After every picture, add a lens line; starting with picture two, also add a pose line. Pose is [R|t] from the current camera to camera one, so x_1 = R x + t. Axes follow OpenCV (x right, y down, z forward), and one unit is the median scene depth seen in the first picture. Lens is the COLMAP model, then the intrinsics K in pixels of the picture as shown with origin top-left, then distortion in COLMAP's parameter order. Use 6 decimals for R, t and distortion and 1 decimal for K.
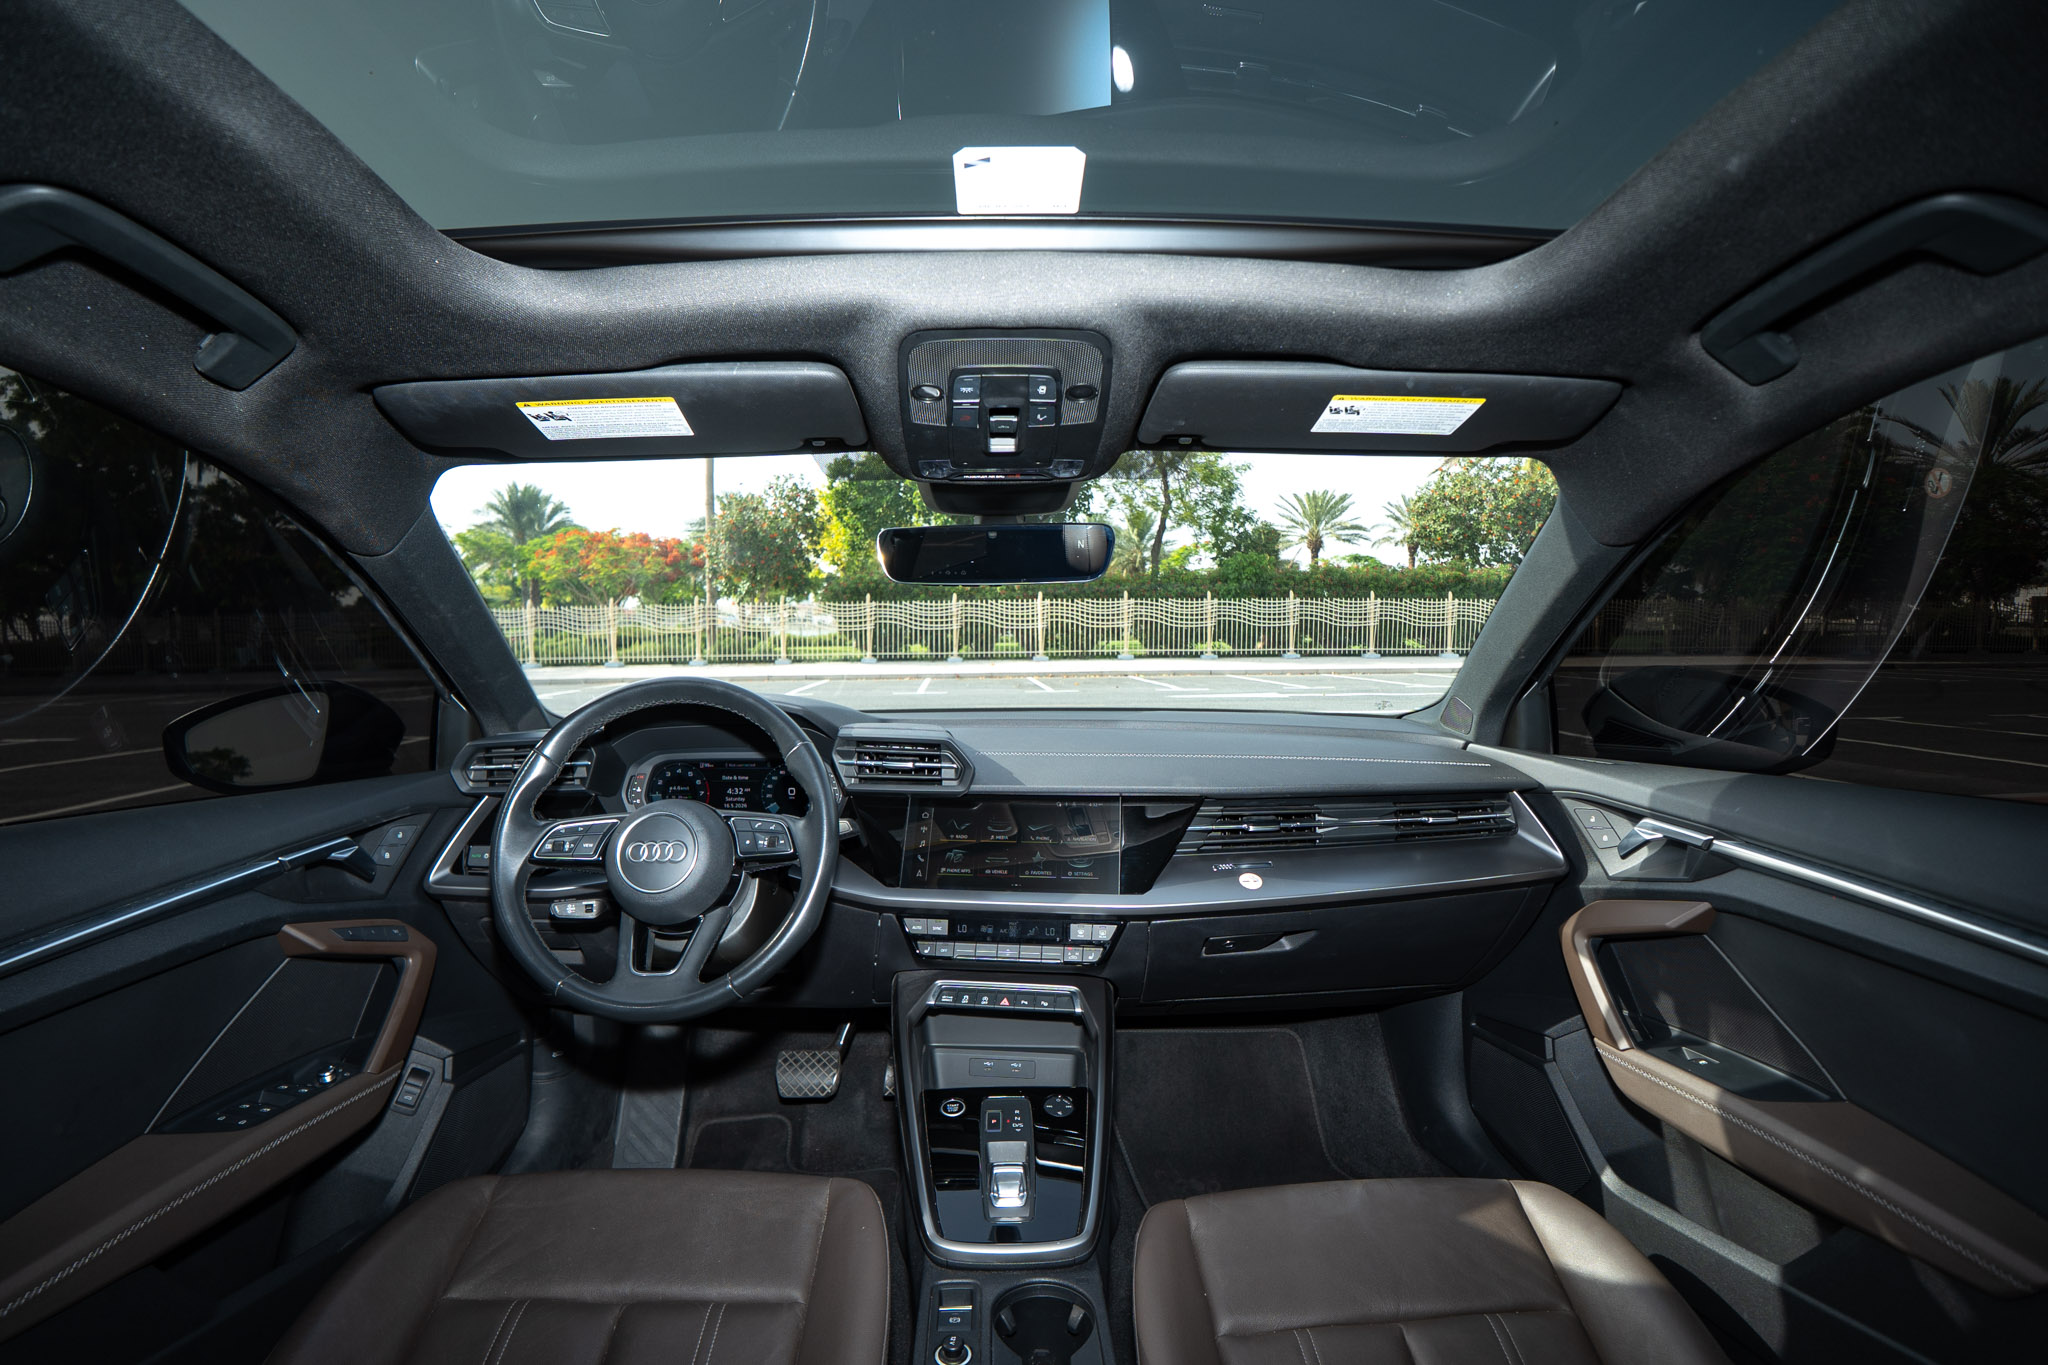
lens RADIAL K [[907.7, 0, 1014.2], [0, 907.7, 672.3], [0, 0, 1]] dist [-0.074910, 0.001610]
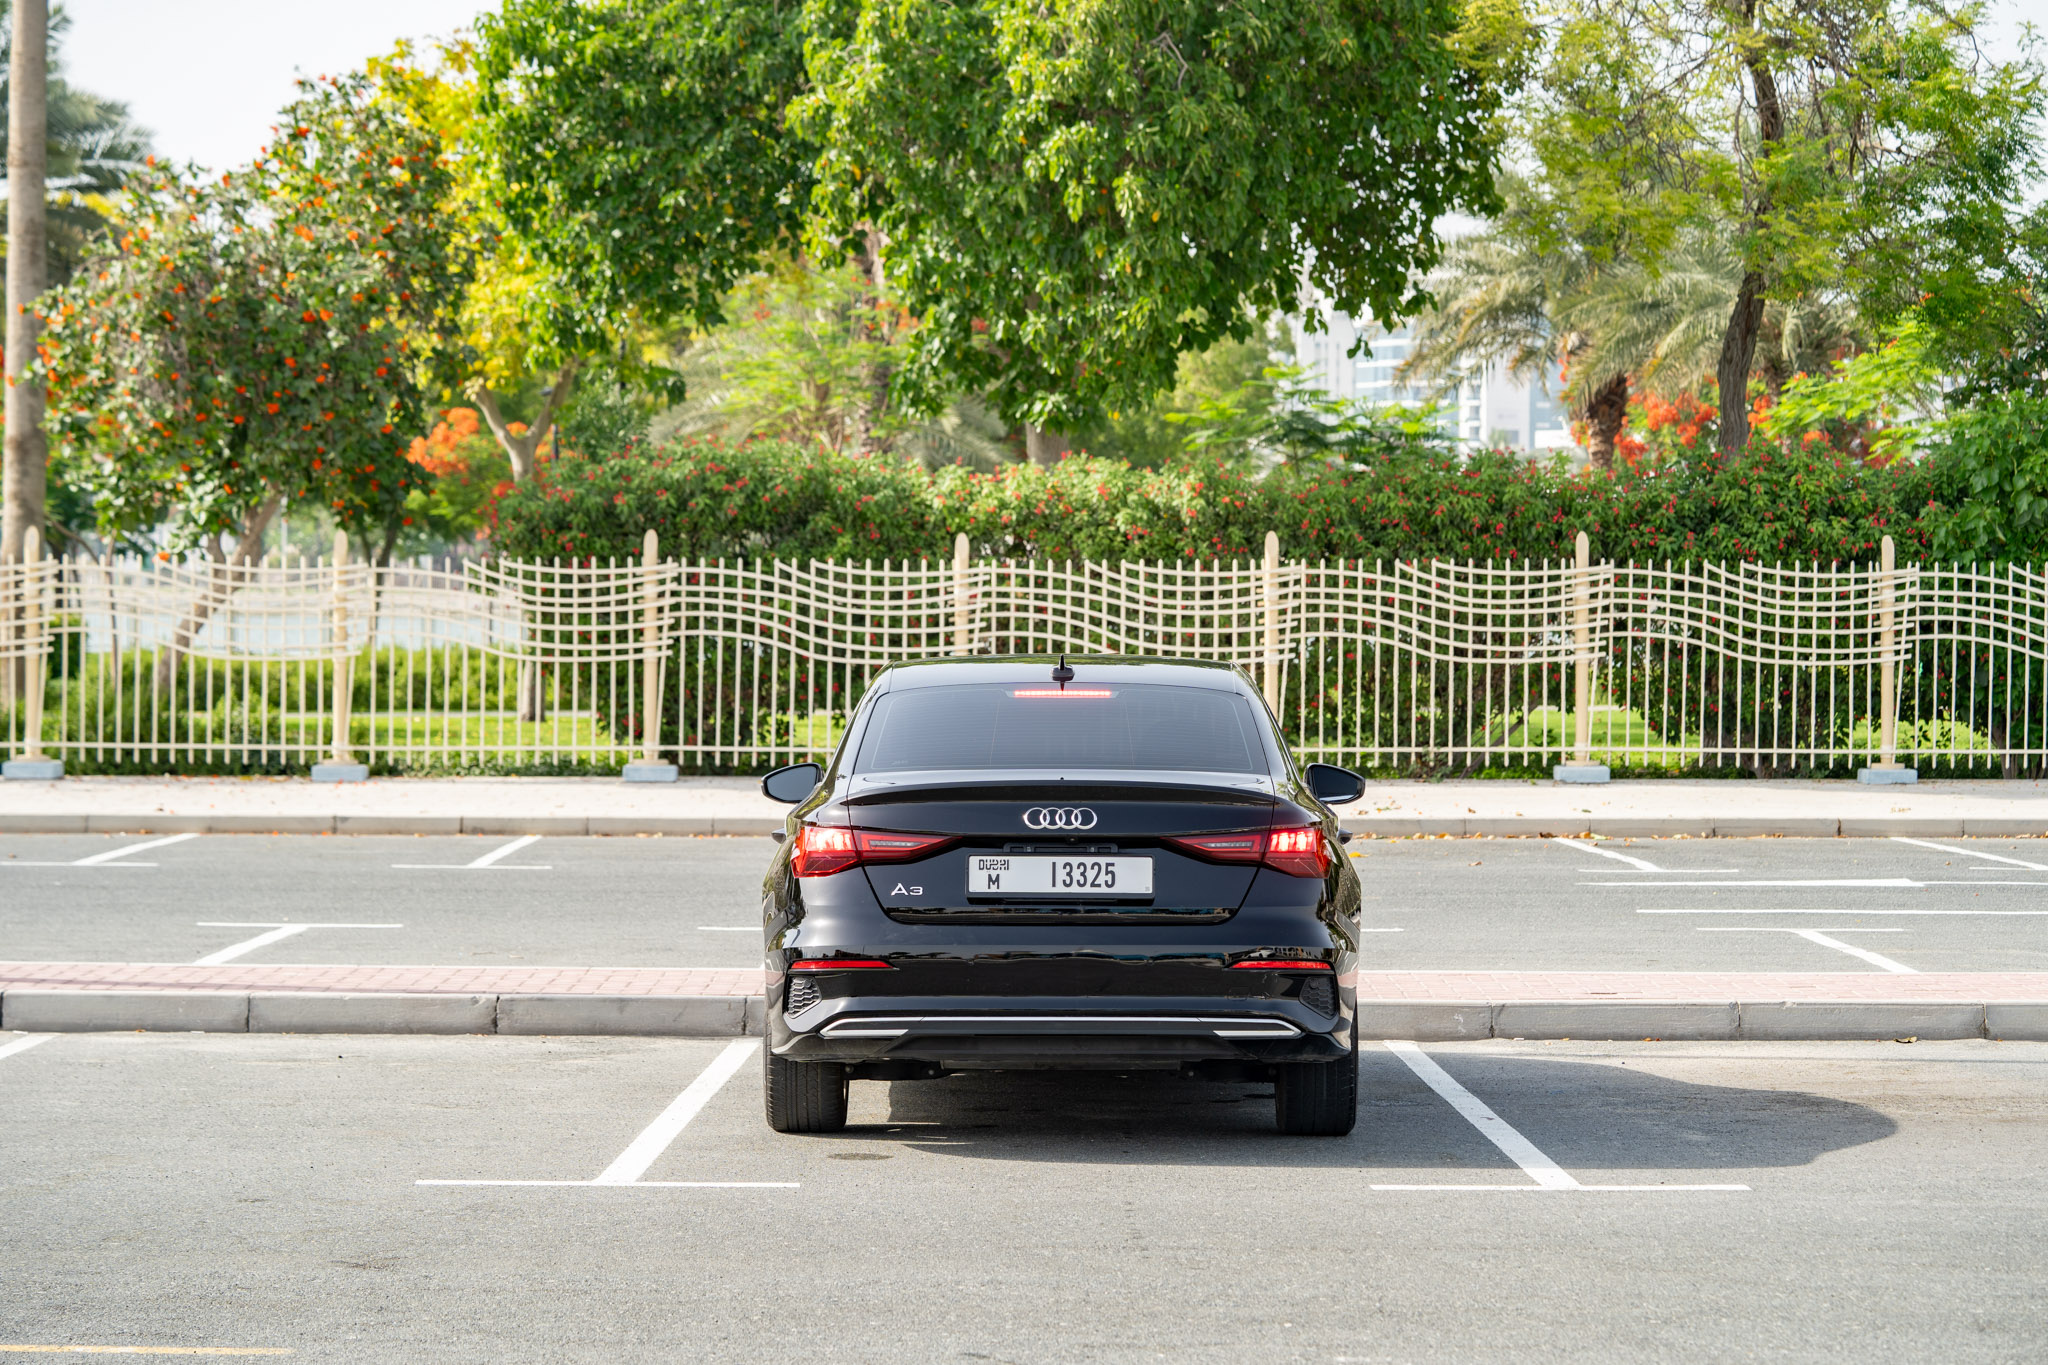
lens RADIAL K [[5323.6, 0, 1041.6], [0, 5323.6, 684.9], [0, 0, 1]] dist [-0.135079, 0.000000]
pose [[0.999085, 0.013447, -0.040595, 0.024145], [-0.014683, 0.999433, -0.030288, 0.007532], [0.040164, 0.030856, 0.998717, -0.602777]]
